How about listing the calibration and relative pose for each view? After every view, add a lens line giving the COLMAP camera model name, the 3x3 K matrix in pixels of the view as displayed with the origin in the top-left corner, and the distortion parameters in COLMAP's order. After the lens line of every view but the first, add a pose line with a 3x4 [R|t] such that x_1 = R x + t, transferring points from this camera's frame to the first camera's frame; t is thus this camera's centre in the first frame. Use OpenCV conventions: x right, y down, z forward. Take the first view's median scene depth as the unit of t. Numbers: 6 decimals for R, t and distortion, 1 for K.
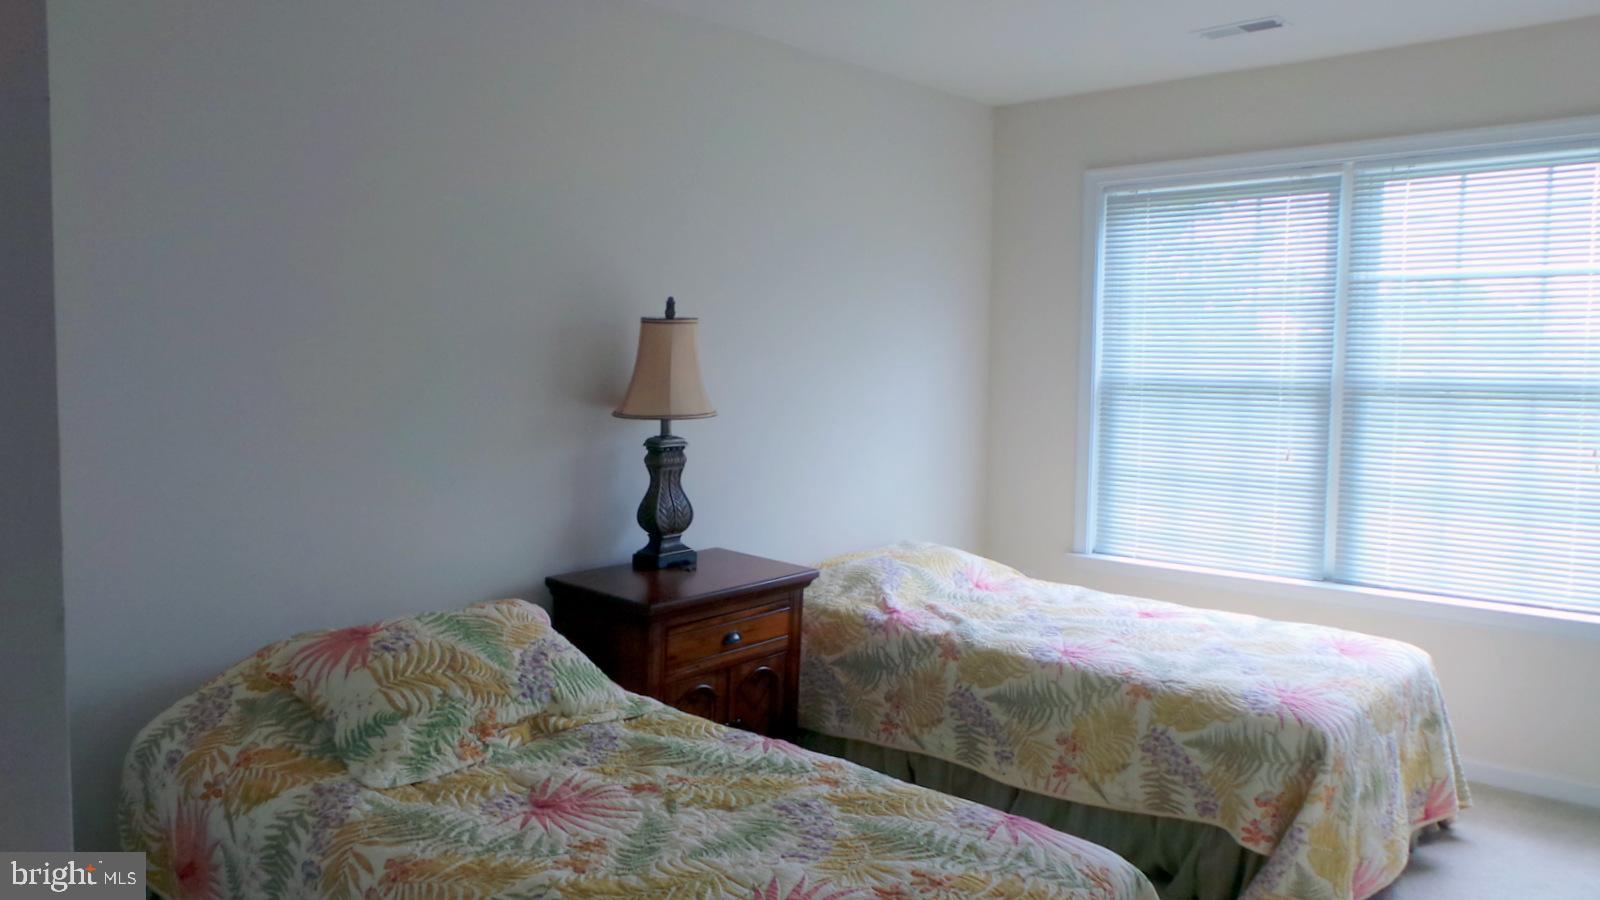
lens RADIAL K [[1149.3, 0, 800.0], [0, 1149.3, 450.0], [0, 0, 1]] dist [-0.004223, -0.001104]
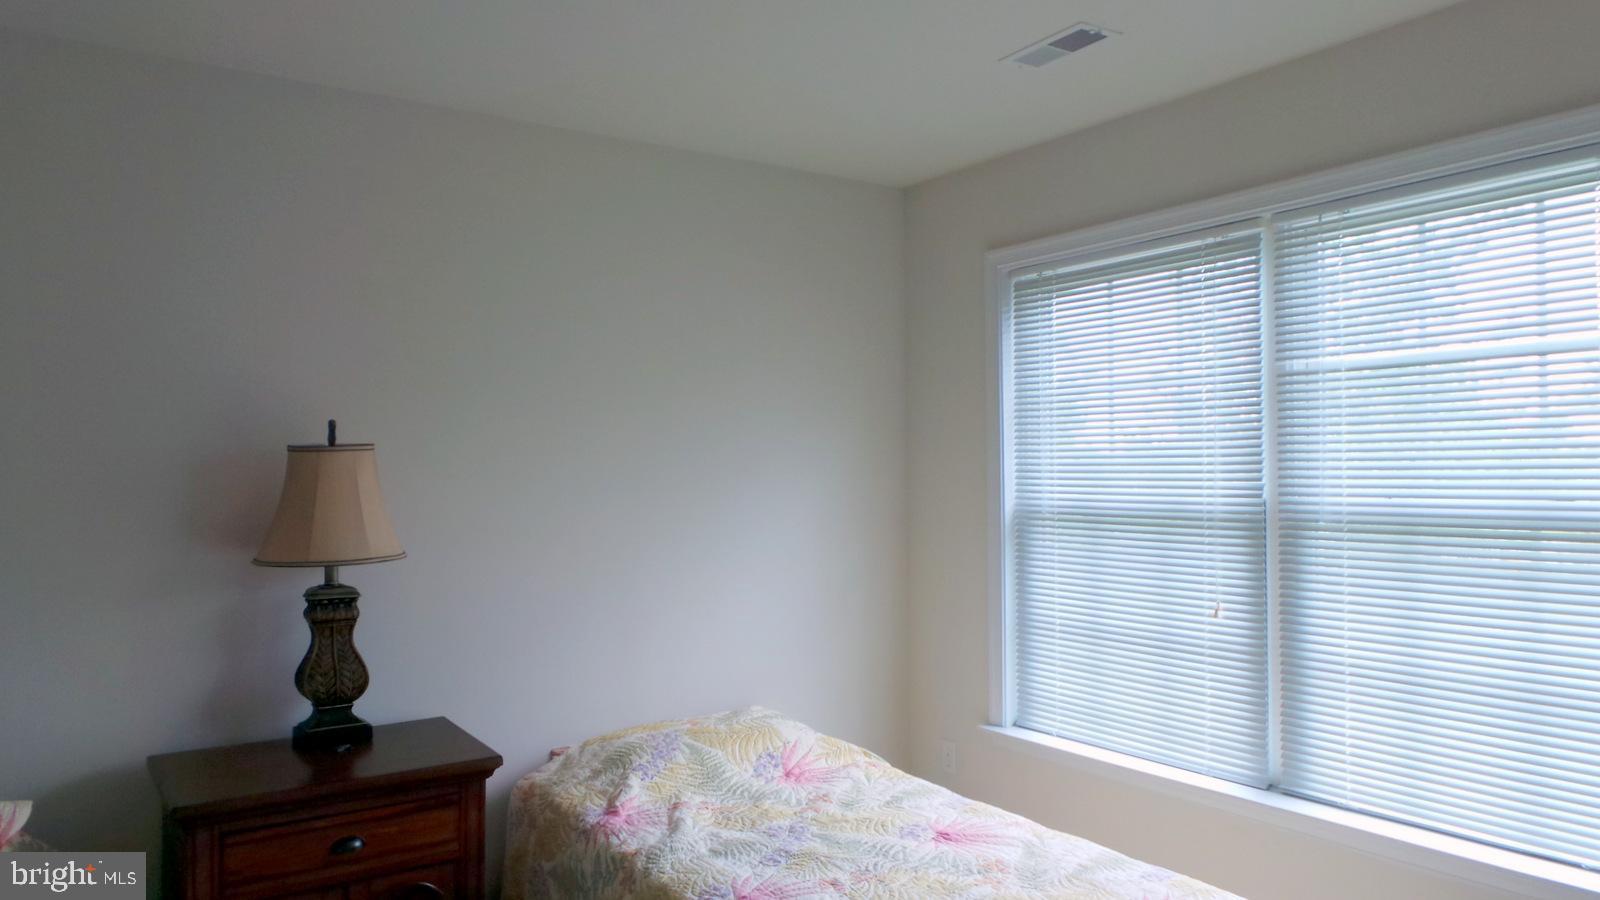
lens RADIAL K [[1095.7, 0, 798.8], [0, 1095.7, 456.5], [0, 0, 1]] dist [0.004068, 0.003006]
pose [[0.971804, -0.018202, -0.235085, 0.360560], [-0.004206, 0.995519, -0.094466, -0.028200], [0.235751, 0.092791, 0.967373, 0.269375]]
